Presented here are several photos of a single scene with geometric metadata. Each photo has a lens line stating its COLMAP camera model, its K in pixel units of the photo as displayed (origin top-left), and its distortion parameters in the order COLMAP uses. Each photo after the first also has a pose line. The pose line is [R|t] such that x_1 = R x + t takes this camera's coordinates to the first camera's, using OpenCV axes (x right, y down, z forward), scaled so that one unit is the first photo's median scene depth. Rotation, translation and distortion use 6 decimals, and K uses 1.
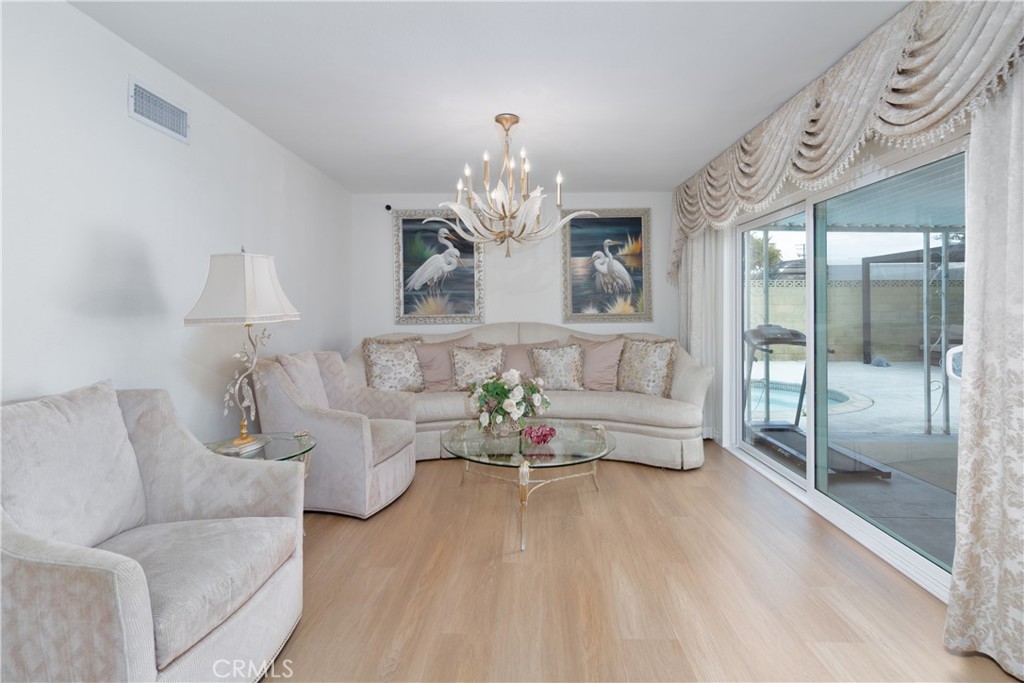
lens RADIAL K [[477.9, 0, 537.5], [0, 477.9, 327.8], [0, 0, 1]] dist [0.000960, 0.000207]
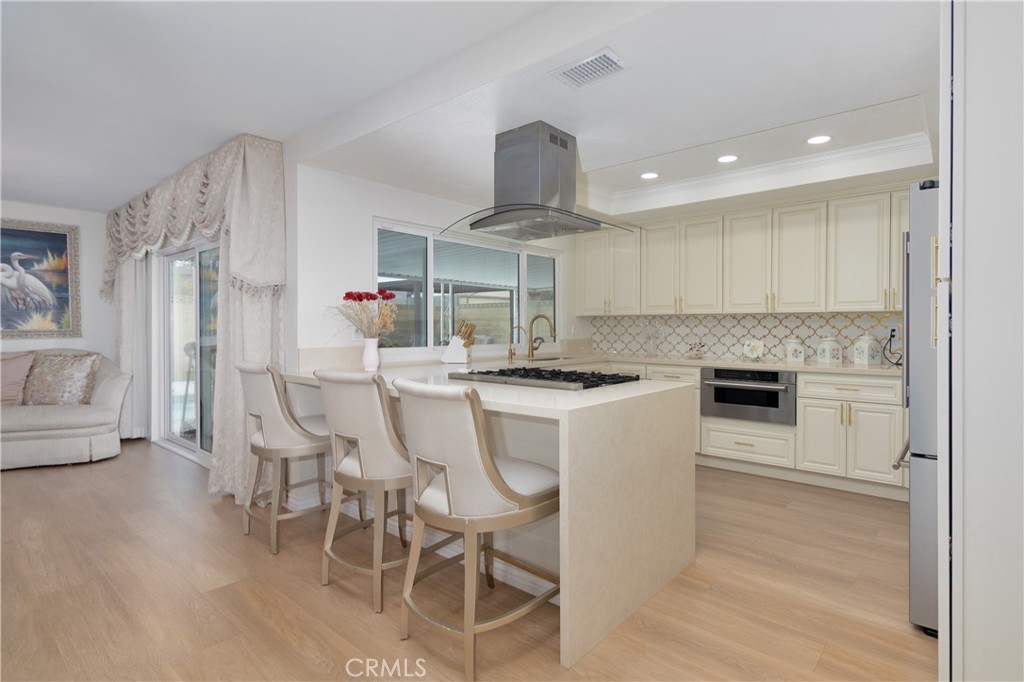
lens RADIAL K [[495.7, 0, 560.6], [0, 495.7, 332.9], [0, 0, 1]] dist [0.000448, -0.000016]
pose [[0.628576, -0.009861, 0.777686, 0.058619], [0.031435, 0.999425, -0.012736, 0.023078], [-0.777113, 0.032452, 0.628524, -0.469278]]
